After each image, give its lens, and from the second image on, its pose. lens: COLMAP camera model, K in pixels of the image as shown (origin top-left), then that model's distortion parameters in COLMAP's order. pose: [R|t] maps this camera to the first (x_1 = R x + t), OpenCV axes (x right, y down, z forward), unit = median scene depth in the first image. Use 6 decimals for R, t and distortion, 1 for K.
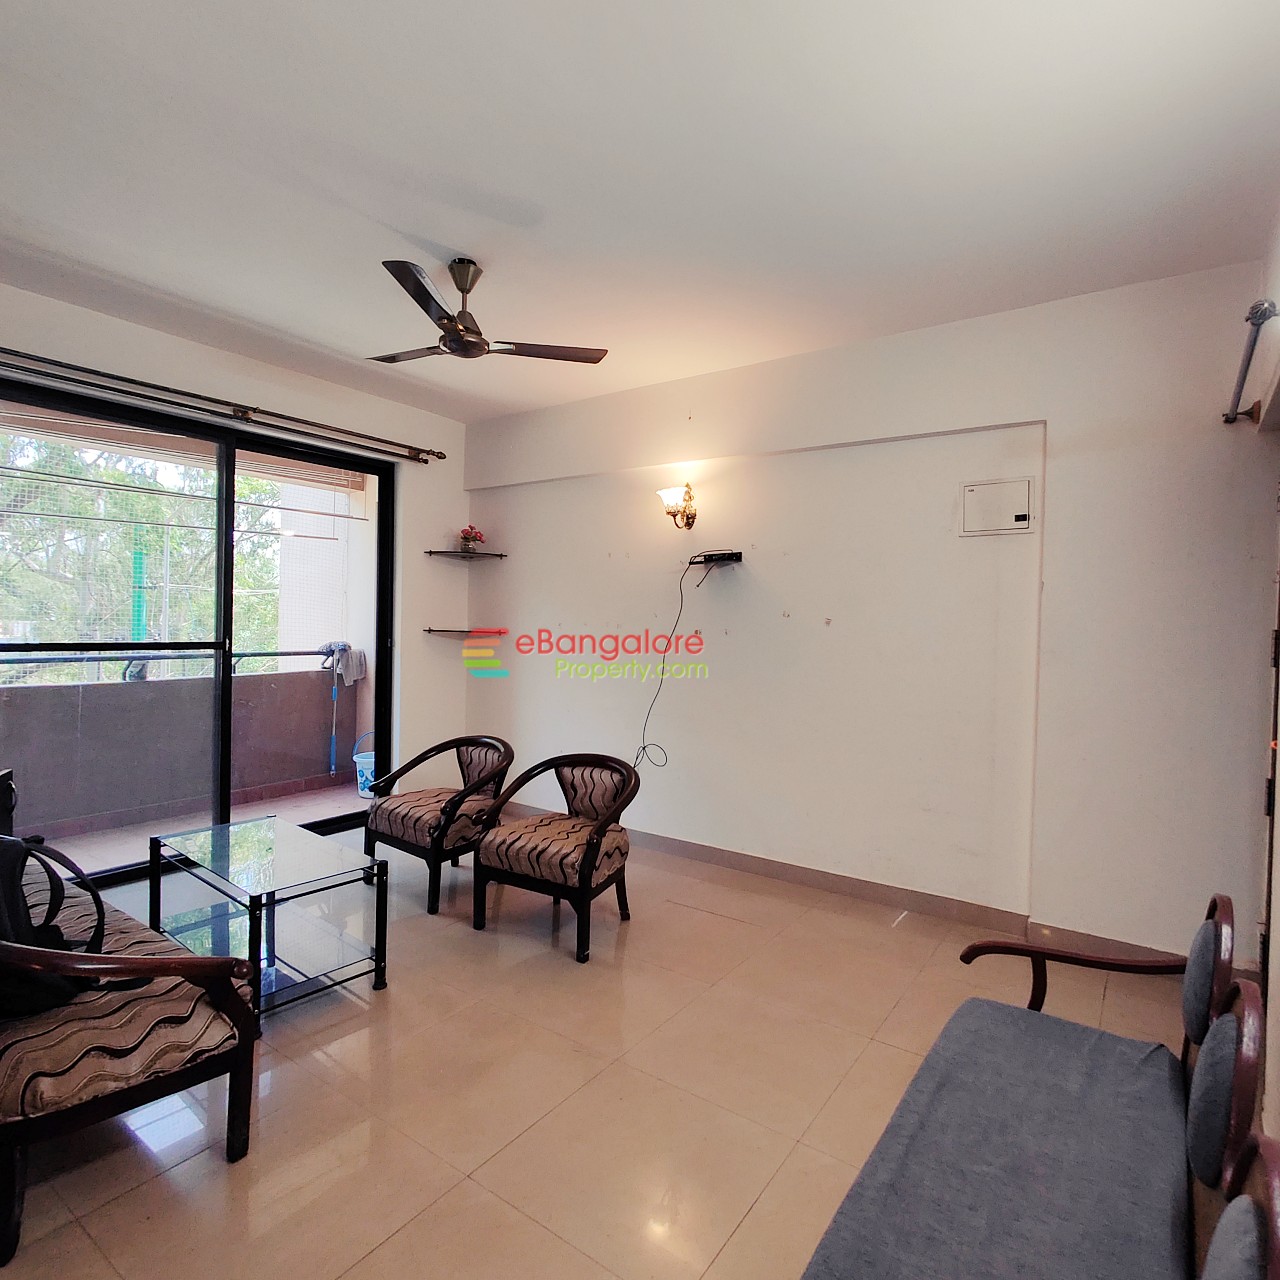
lens RADIAL K [[748.0, 0, 671.8], [0, 748.0, 642.1], [0, 0, 1]] dist [0.005366, -0.000917]
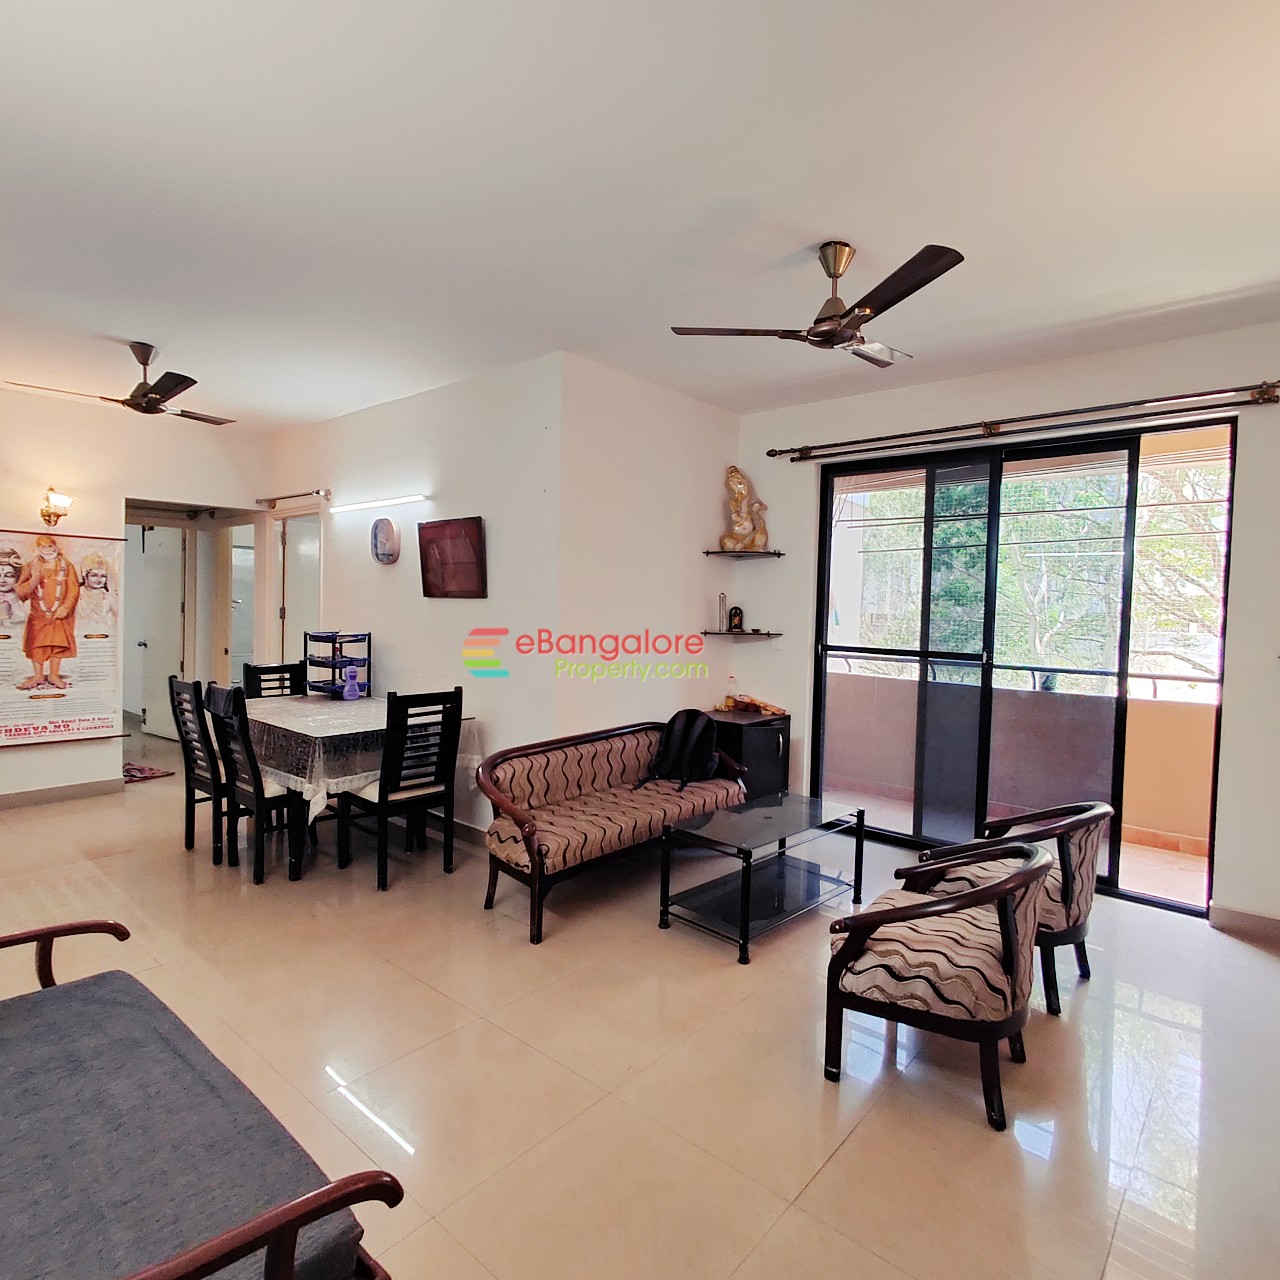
lens RADIAL K [[762.0, 0, 643.8], [0, 762.0, 635.0], [0, 0, 1]] dist [0.013162, 0.001173]
pose [[-0.103265, 0.013111, -0.994567, 0.546760], [-0.059066, 0.998068, 0.019290, -0.019607], [0.992898, 0.060737, -0.102291, 0.712141]]
